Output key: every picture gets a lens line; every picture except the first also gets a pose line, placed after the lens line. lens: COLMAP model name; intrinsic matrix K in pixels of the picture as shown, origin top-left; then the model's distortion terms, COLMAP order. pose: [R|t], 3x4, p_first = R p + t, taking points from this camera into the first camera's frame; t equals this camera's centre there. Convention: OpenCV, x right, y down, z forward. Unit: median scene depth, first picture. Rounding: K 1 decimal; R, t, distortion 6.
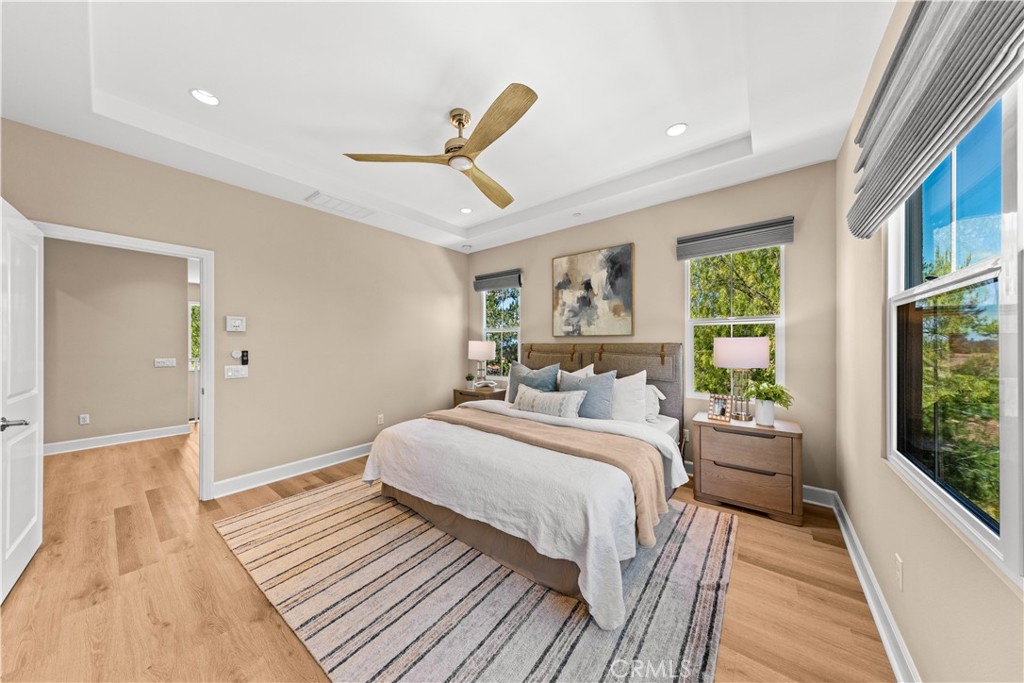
lens RADIAL K [[320.7, 0, 512.0], [0, 320.7, 341.5], [0, 0, 1]] dist [0.008192, -0.000026]
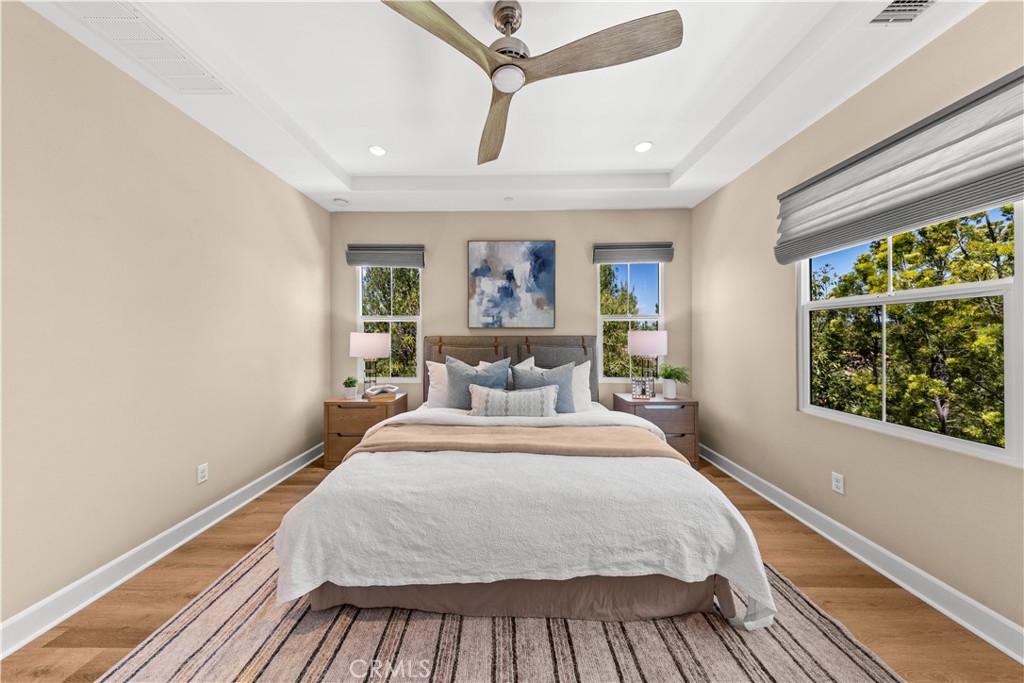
lens RADIAL K [[306.6, 0, 506.0], [0, 306.6, 336.2], [0, 0, 1]] dist [0.005346, -0.000082]
pose [[0.793215, 0.002361, 0.608938, -0.357978], [-0.005108, 0.999983, 0.002776, 0.004955], [-0.608921, -0.005312, 0.793213, 0.296448]]
